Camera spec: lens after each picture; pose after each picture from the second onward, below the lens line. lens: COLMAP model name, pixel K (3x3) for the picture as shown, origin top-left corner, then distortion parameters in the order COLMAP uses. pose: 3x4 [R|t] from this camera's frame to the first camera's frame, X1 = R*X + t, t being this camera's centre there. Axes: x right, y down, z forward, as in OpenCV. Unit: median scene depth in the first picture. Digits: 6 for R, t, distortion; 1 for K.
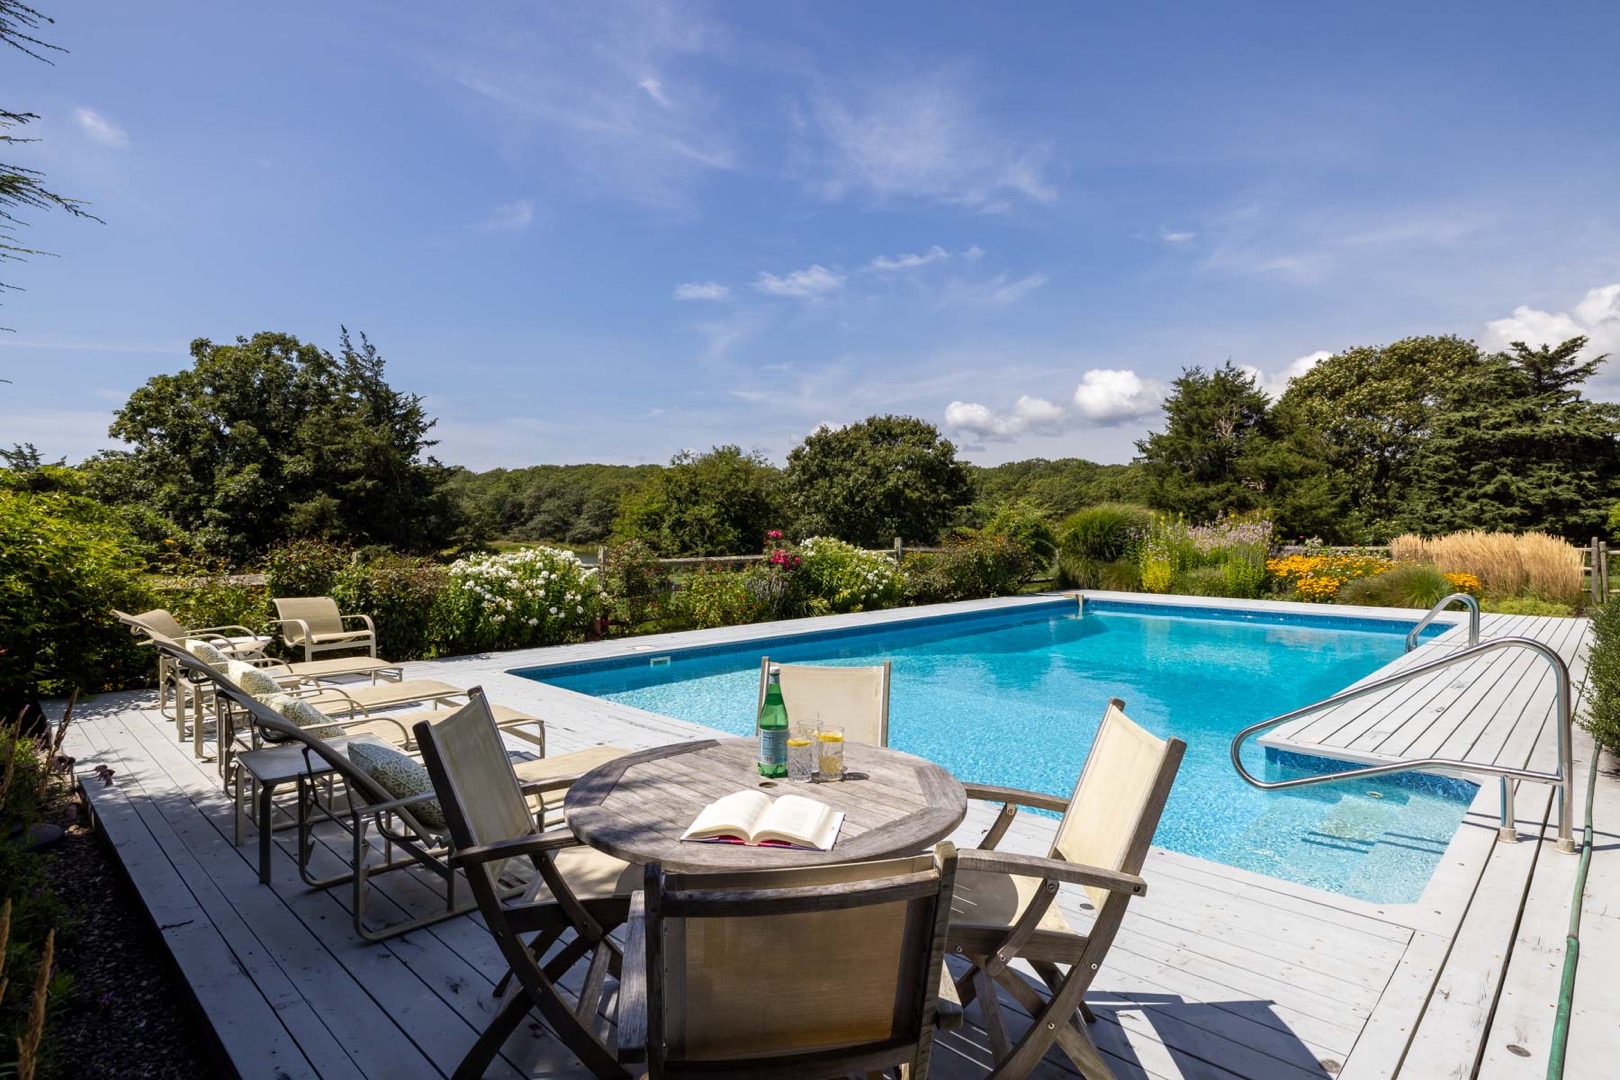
lens RADIAL K [[851.6, 0, 810.0], [0, 851.6, 540.0], [0, 0, 1]] dist [0.000817, 0.000541]
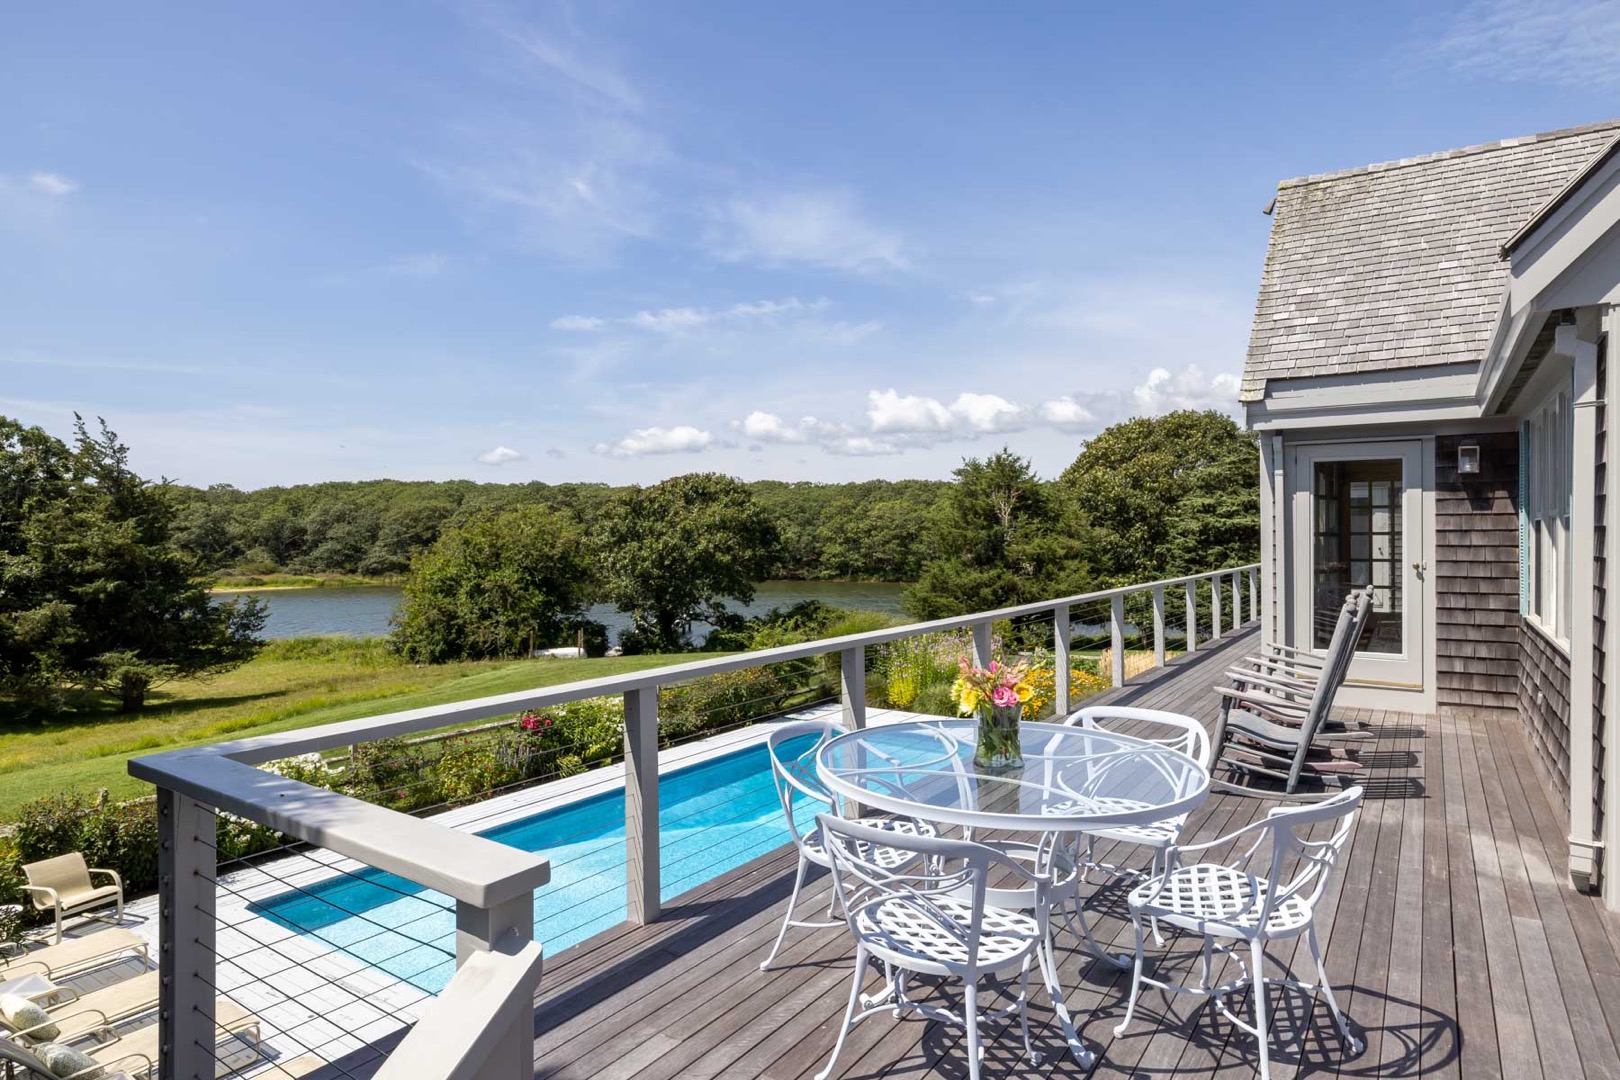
lens RADIAL K [[923.8, 0, 810.0], [0, 923.8, 540.0], [0, 0, 1]] dist [0.021476, -0.012558]
pose [[0.985679, -0.006010, 0.168527, 0.054440], [0.007286, 0.999949, -0.006959, -0.093402], [-0.168477, 0.008087, 0.985672, -0.111076]]
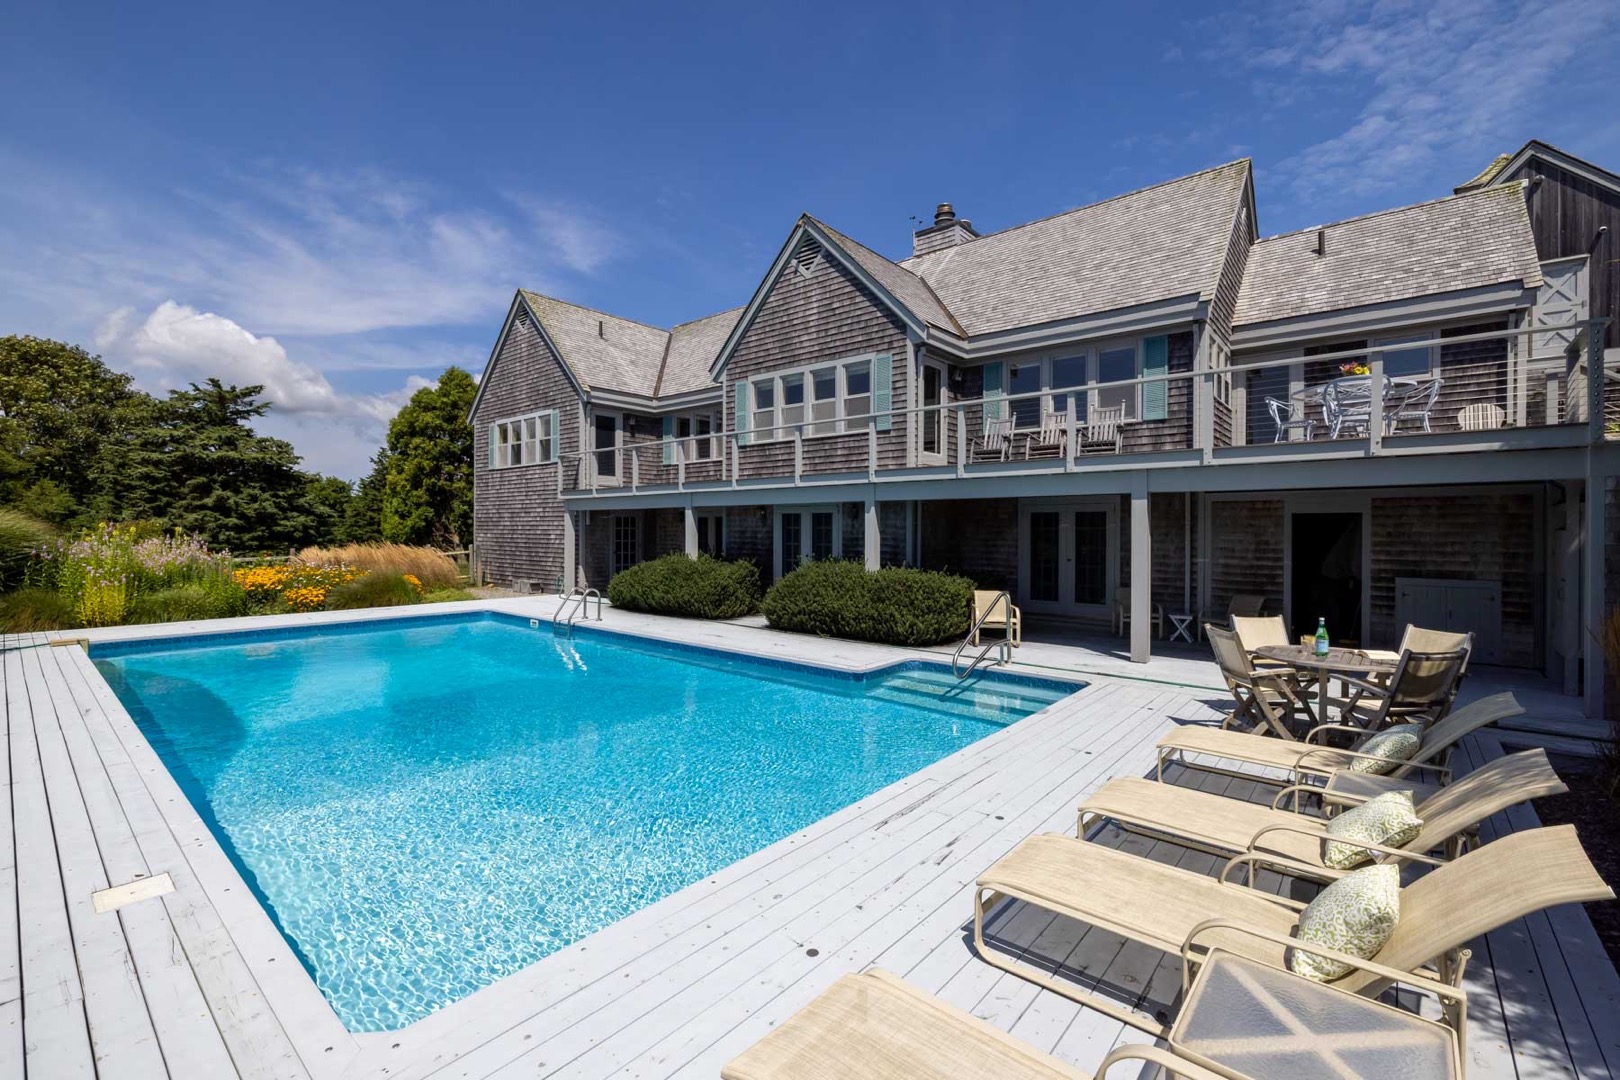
lens RADIAL K [[689.0, 0, 810.0], [0, 689.0, 540.0], [0, 0, 1]] dist [-0.001229, -0.000116]
pose [[-0.067872, -0.018960, 0.997514, -0.189092], [0.010846, 0.999746, 0.019740, -0.016387], [-0.997635, 0.012158, -0.067649, 0.233313]]
